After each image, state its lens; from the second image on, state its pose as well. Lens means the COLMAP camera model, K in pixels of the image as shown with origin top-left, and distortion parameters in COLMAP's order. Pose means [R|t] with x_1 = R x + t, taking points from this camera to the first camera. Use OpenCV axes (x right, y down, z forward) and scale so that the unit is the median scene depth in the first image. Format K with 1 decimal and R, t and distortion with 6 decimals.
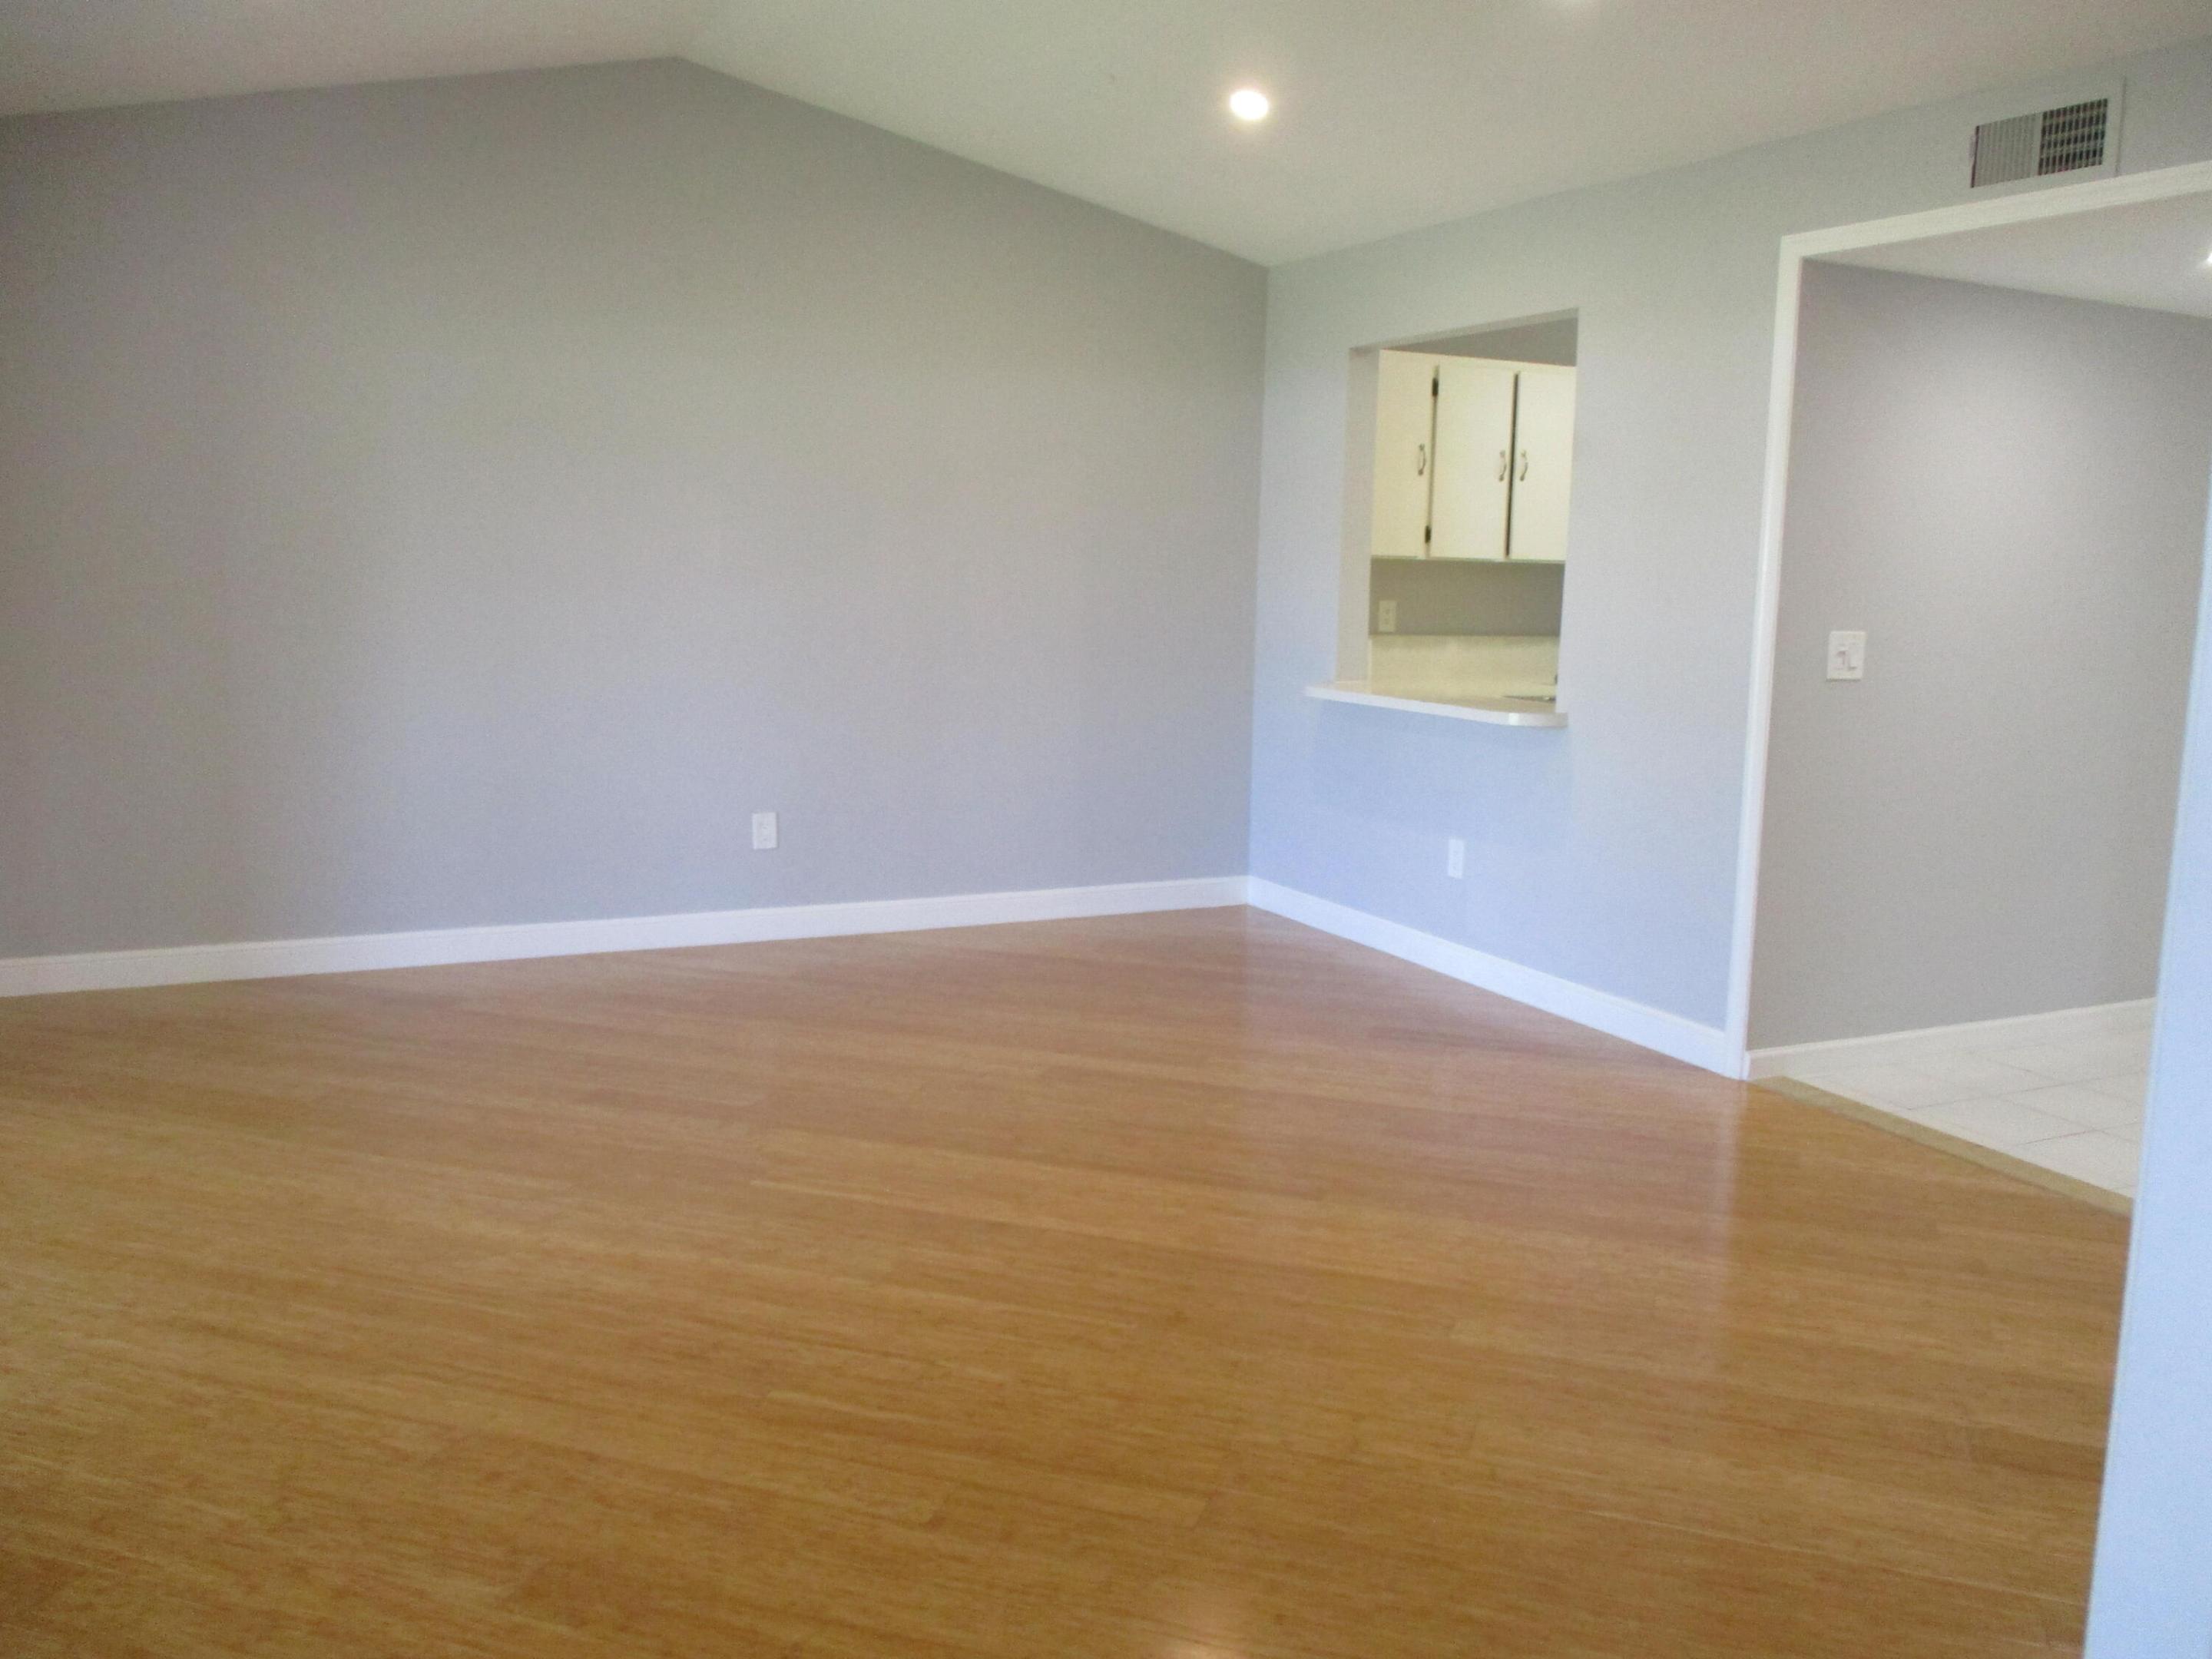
lens RADIAL K [[1853.0, 0, 1155.2], [0, 1853.0, 826.7], [0, 0, 1]] dist [-0.021453, 0.006504]
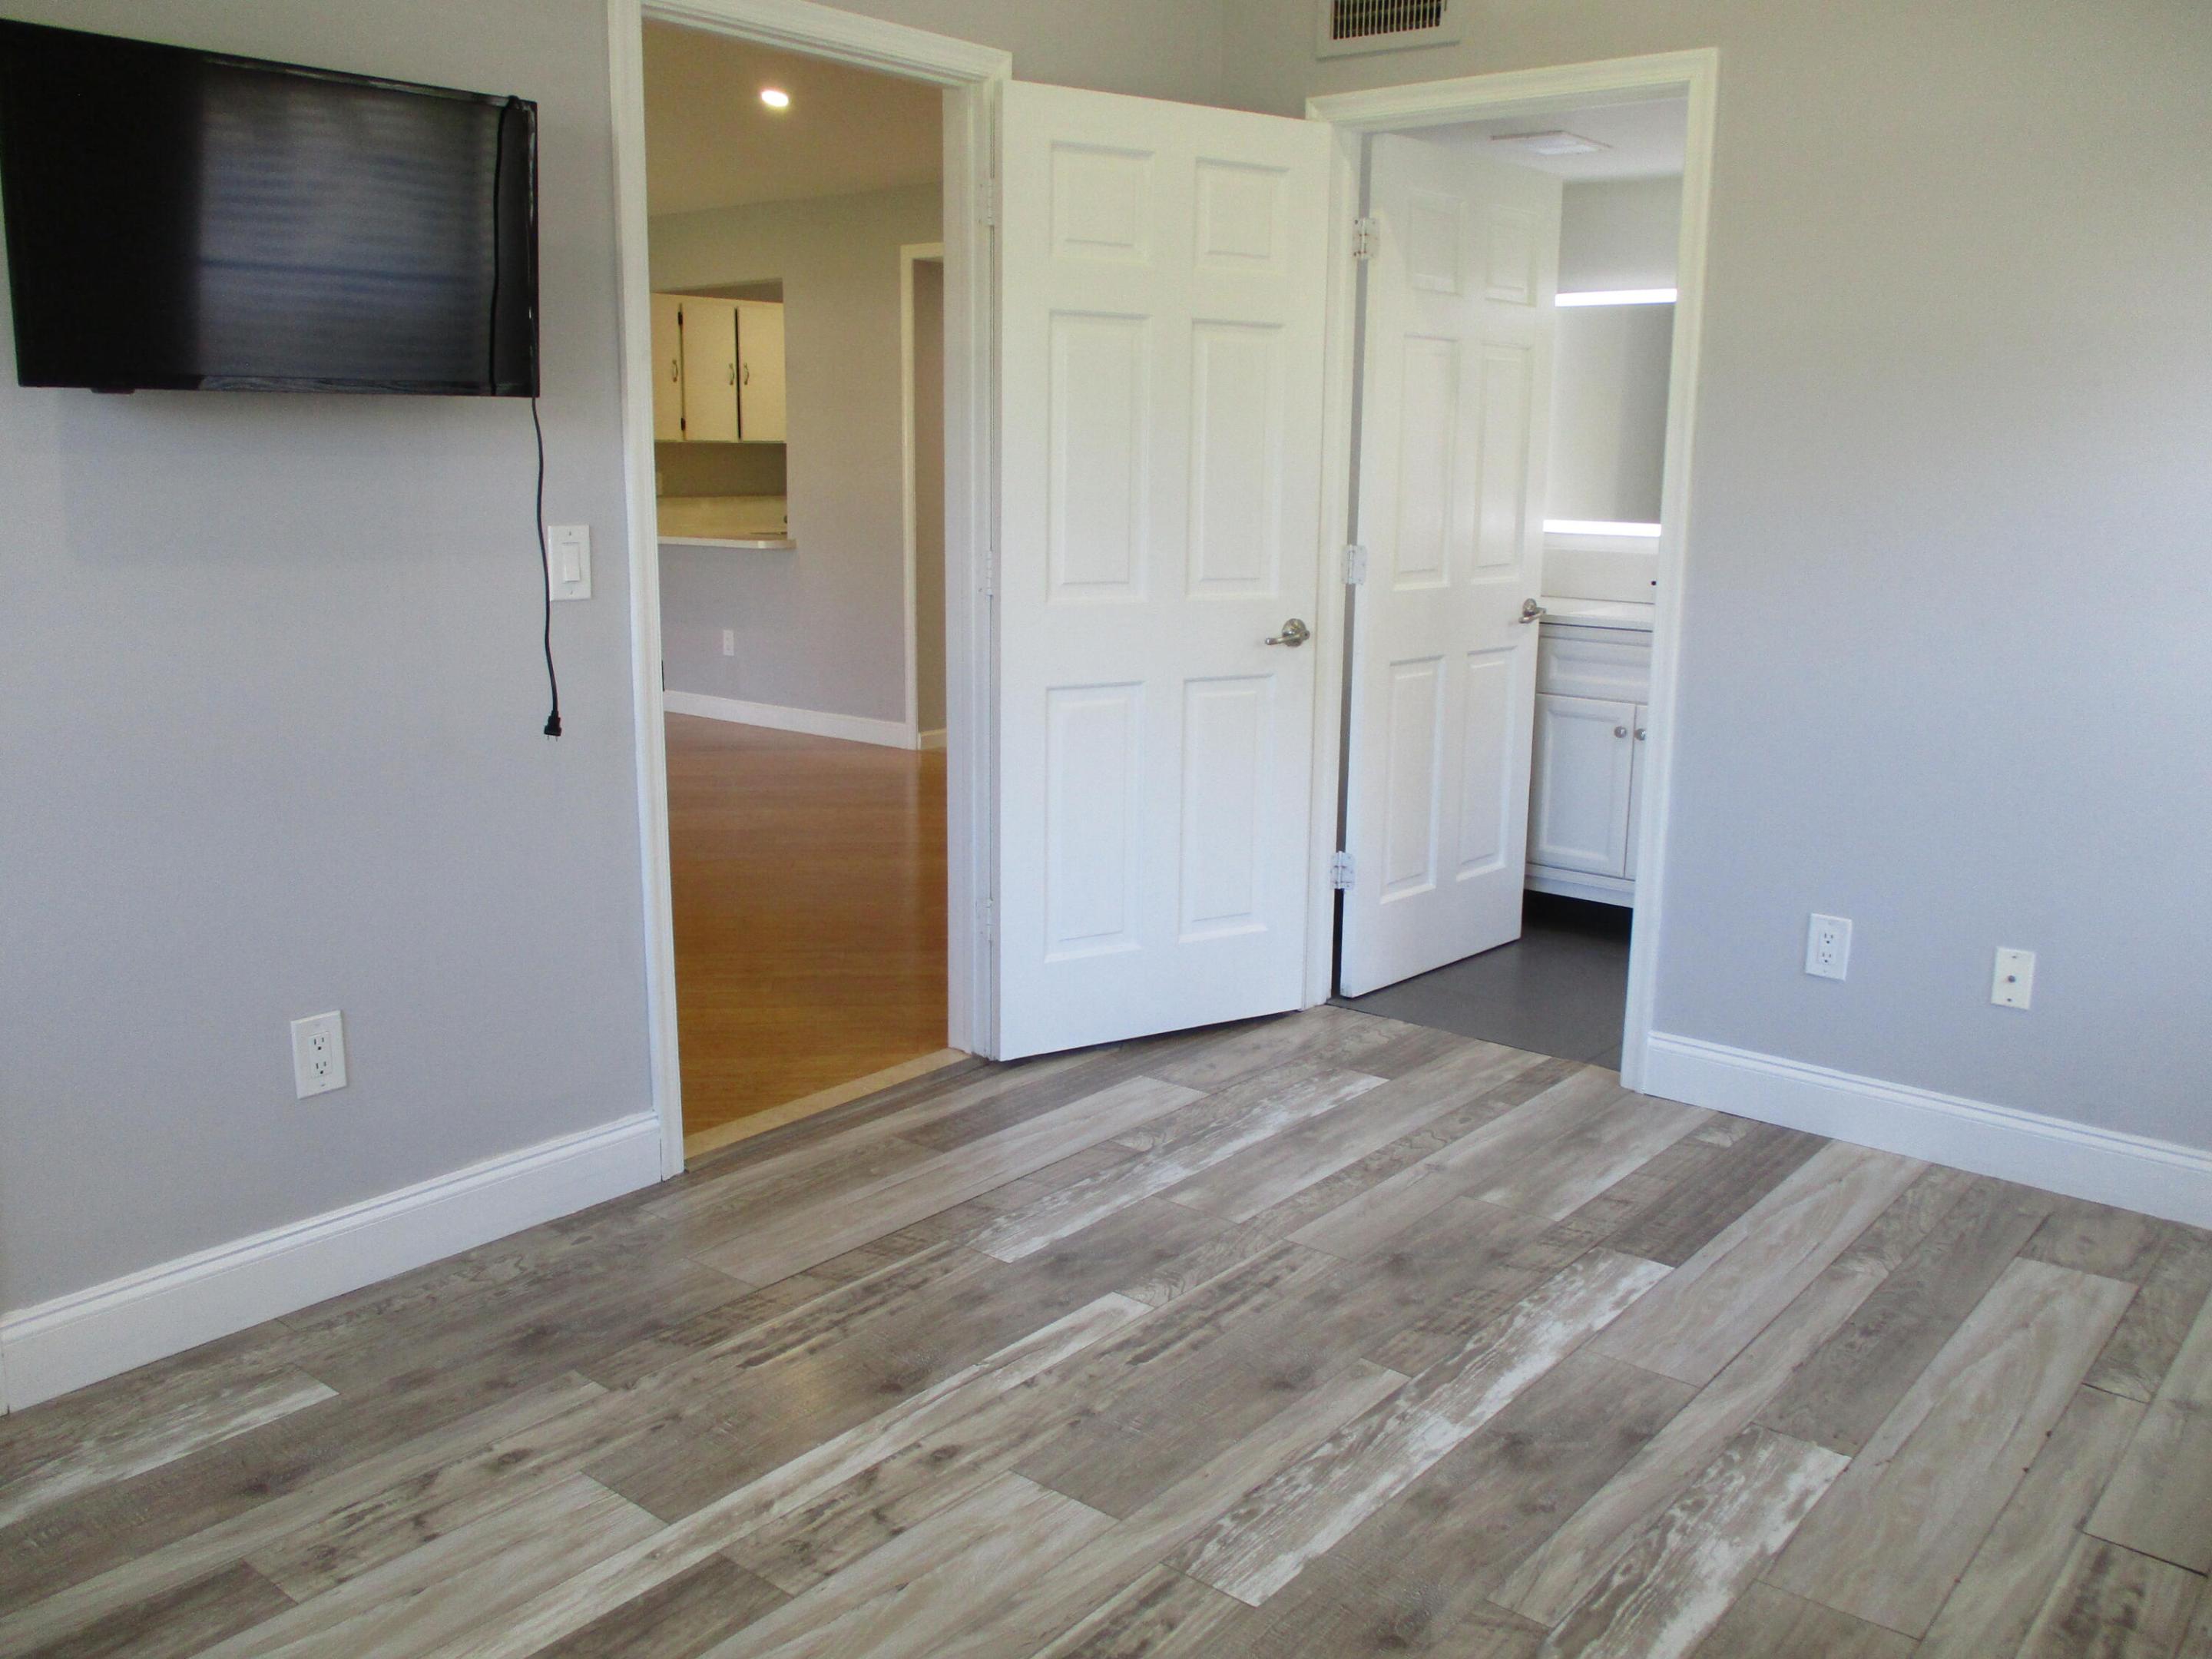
lens RADIAL K [[1836.9, 0, 1103.2], [0, 1836.9, 828.2], [0, 0, 1]] dist [-0.012925, -0.005588]
pose [[0.921367, -0.092759, 0.377463, -0.191216], [0.068021, 0.994600, 0.078380, 0.100774], [-0.382695, -0.046542, 0.922702, -0.711502]]
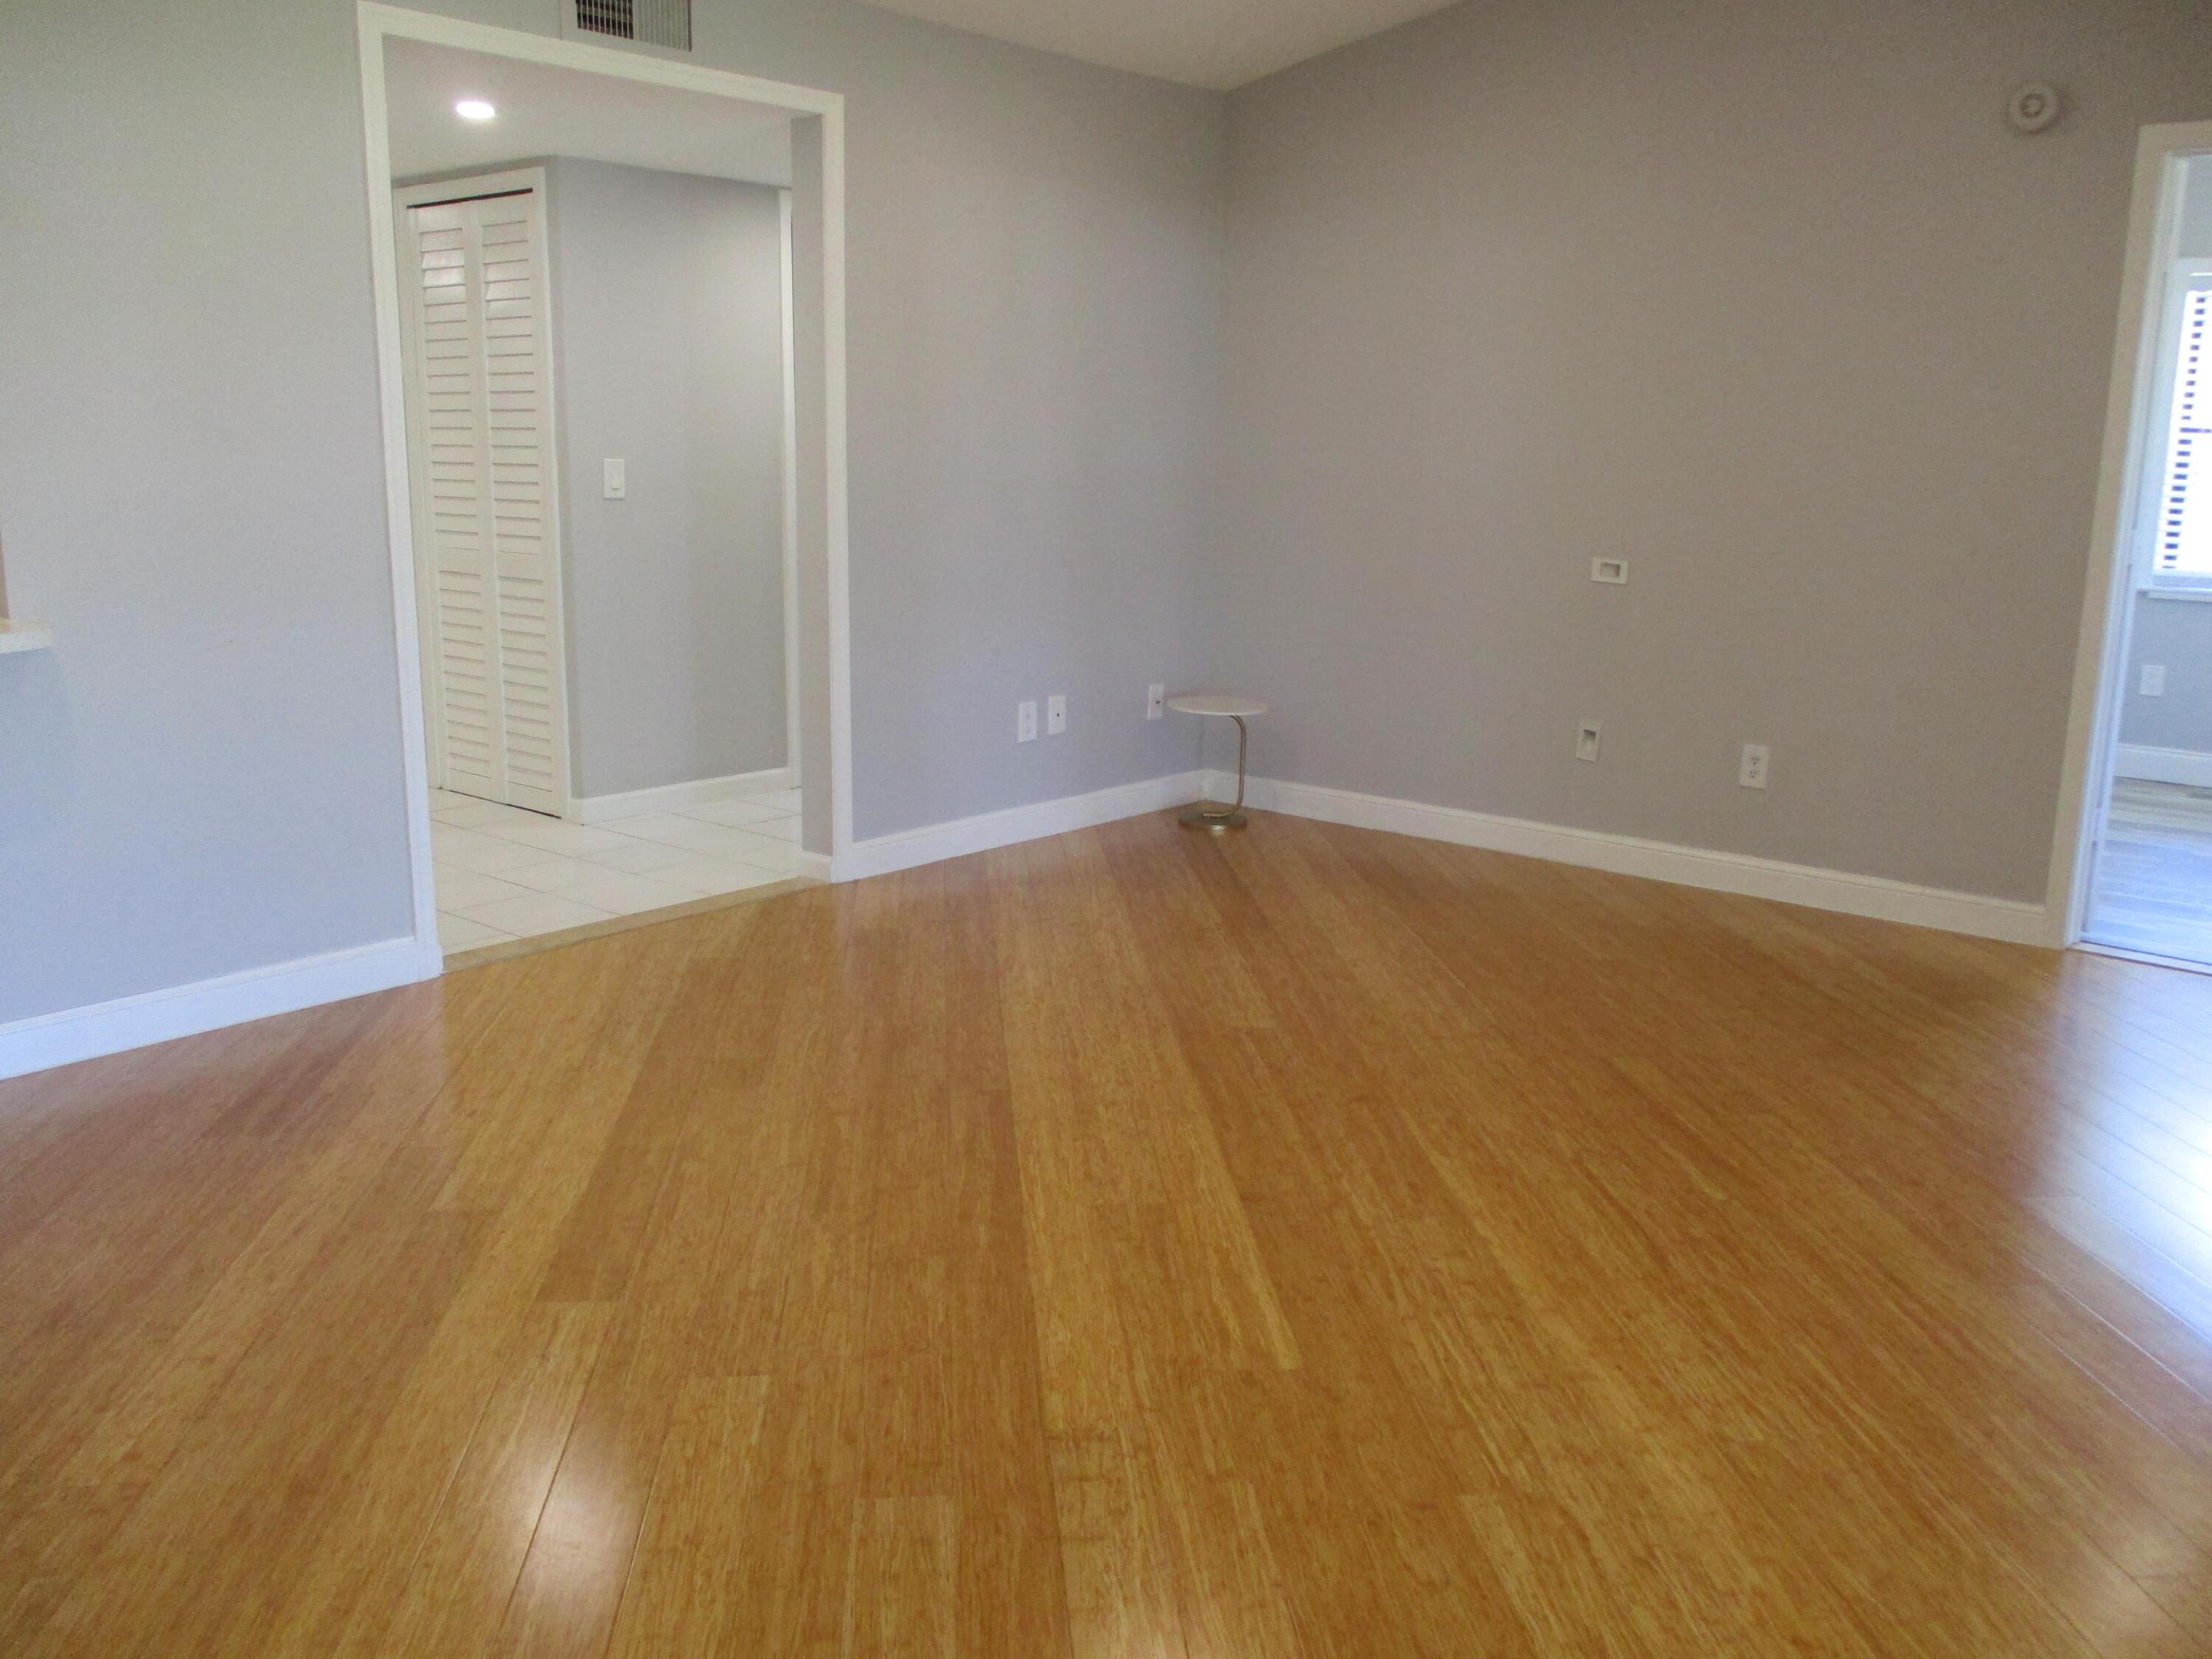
lens RADIAL K [[1853.0, 0, 1119.5], [0, 1853.0, 810.5], [0, 0, 1]] dist [-0.021453, 0.006504]
pose [[-0.400884, -0.216381, 0.890208, -0.696204], [0.107184, 0.953955, 0.280144, -0.180938], [-0.909837, 0.207722, -0.359233, 1.174603]]
